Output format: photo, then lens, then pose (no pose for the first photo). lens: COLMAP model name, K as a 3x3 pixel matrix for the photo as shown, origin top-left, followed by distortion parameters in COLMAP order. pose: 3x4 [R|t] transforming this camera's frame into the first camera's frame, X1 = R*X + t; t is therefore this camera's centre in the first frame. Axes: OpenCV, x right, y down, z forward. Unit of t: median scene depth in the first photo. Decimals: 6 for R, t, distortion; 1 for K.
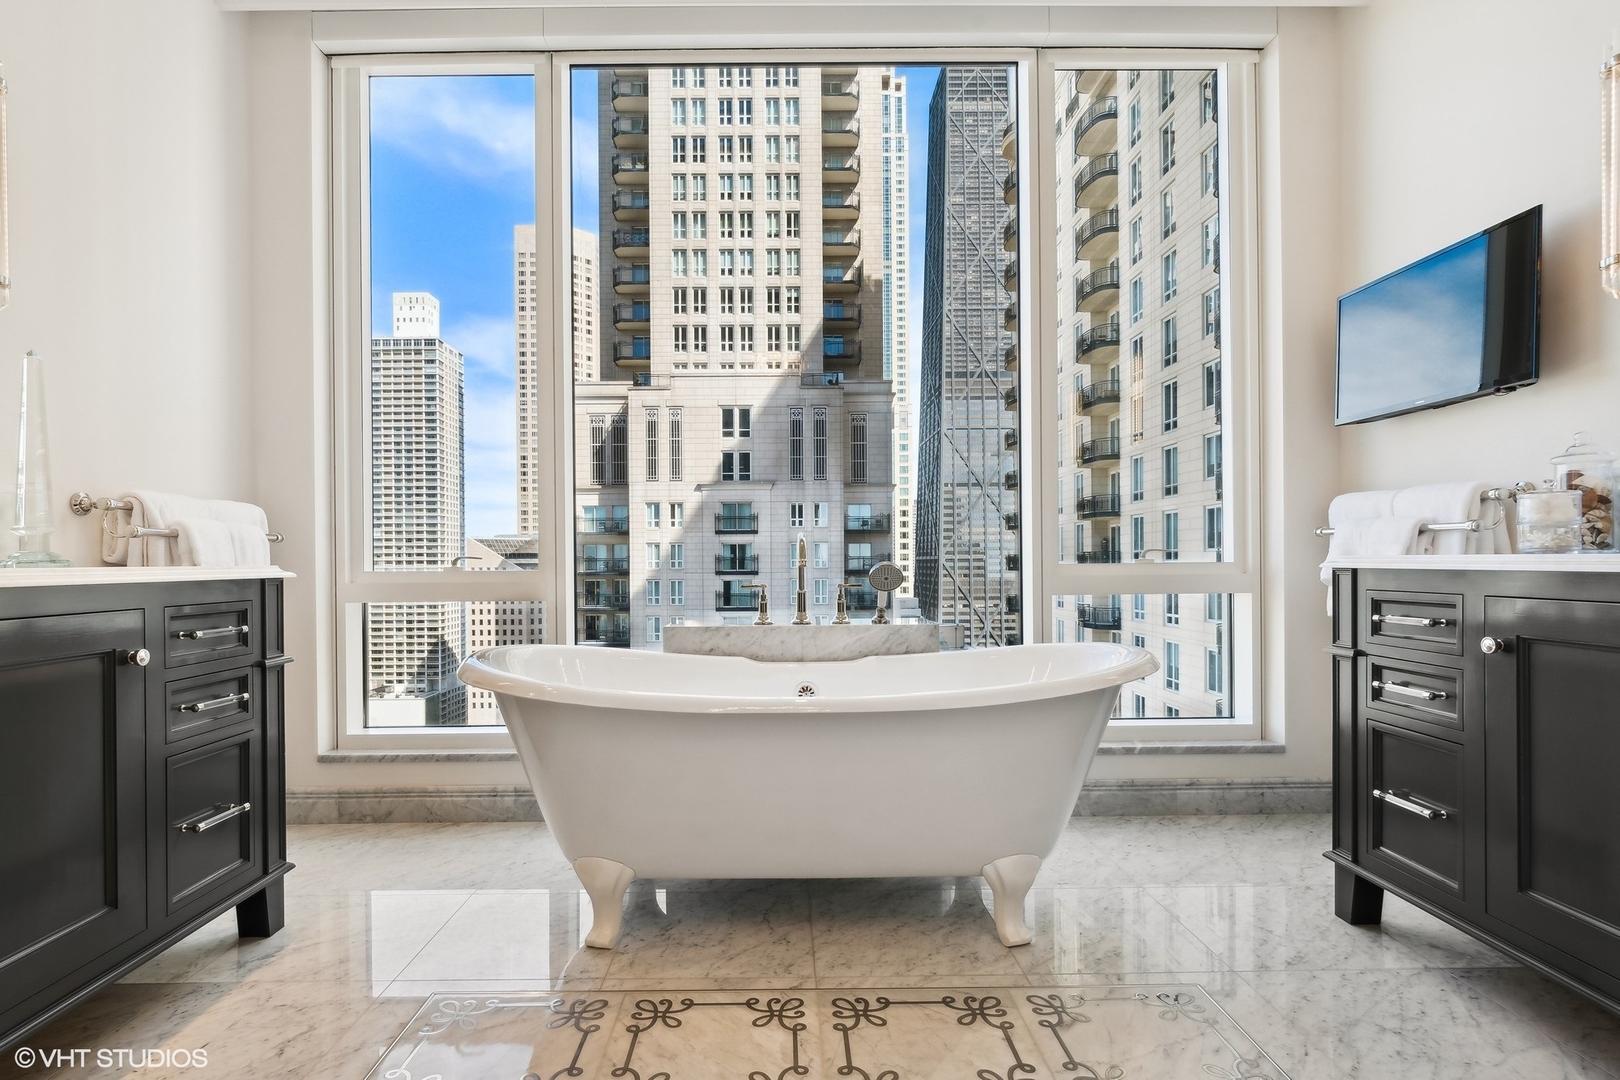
lens RADIAL K [[824.6, 0, 808.7], [0, 824.6, 565.0], [0, 0, 1]] dist [-0.004090, -0.000283]
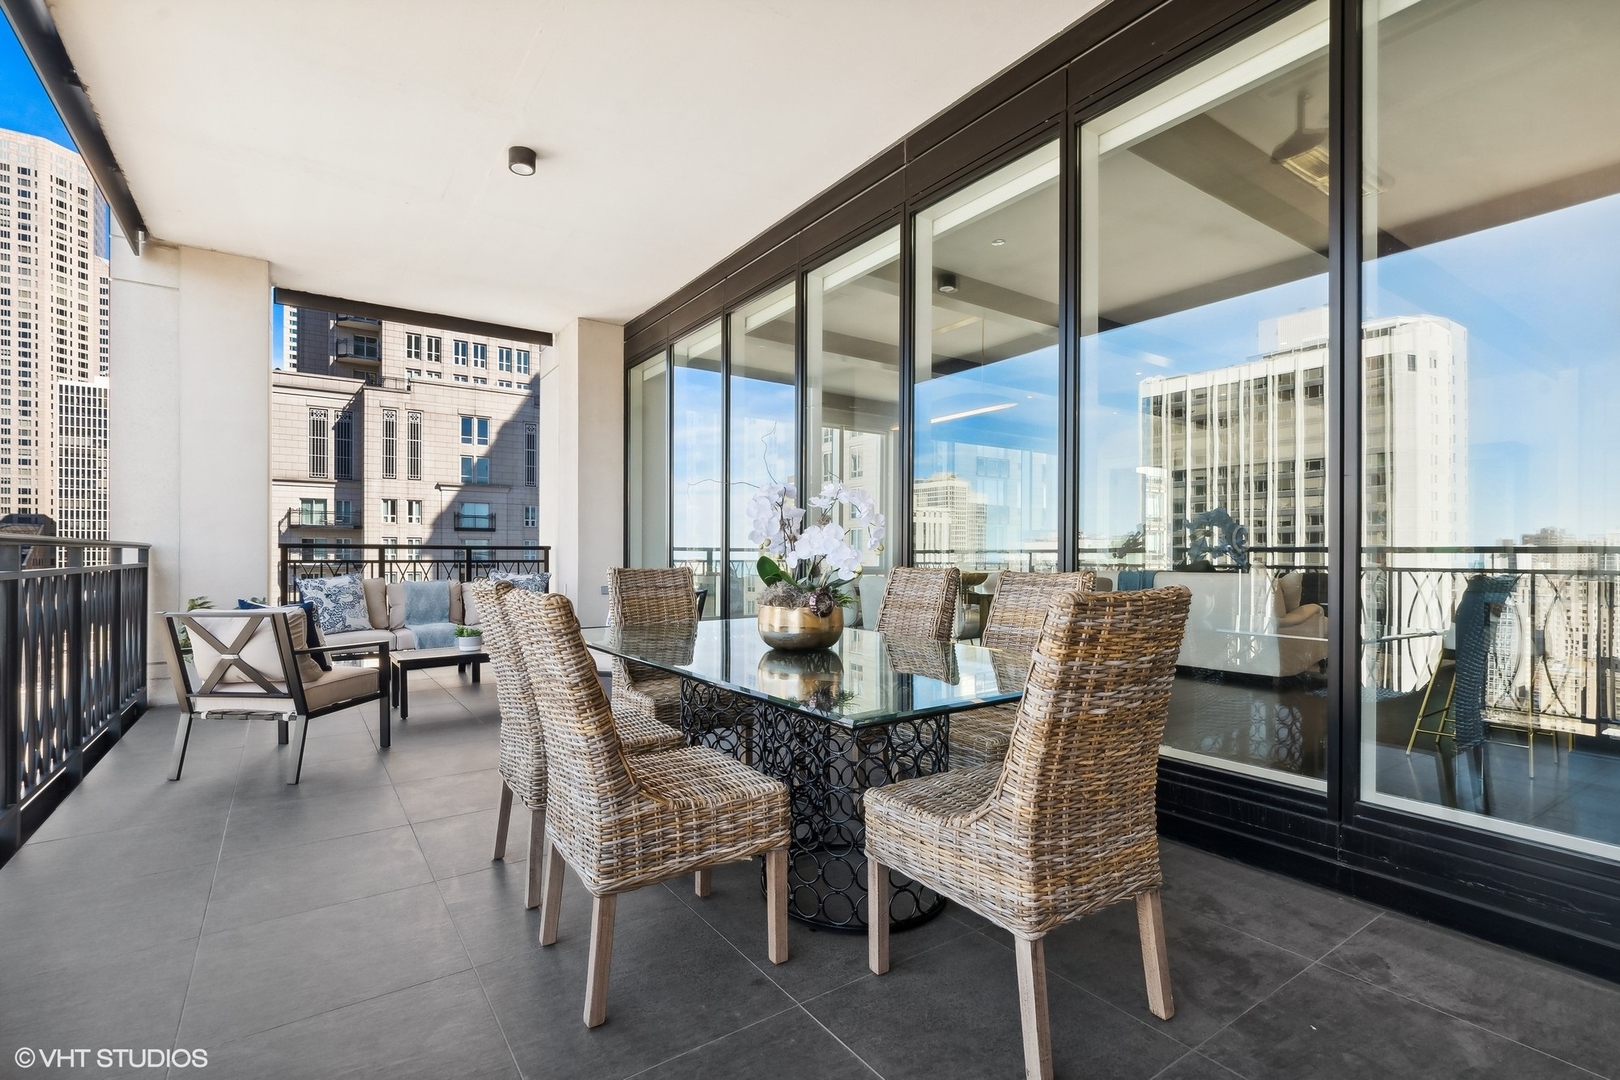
lens RADIAL K [[748.9, 0, 793.0], [0, 748.9, 560.9], [0, 0, 1]] dist [0.002418, 0.000405]
pose [[0.834097, 0.009812, 0.551531, -0.288861], [-0.008773, 0.999951, -0.004521, 0.003502], [-0.551548, -0.001068, 0.834142, -0.082864]]
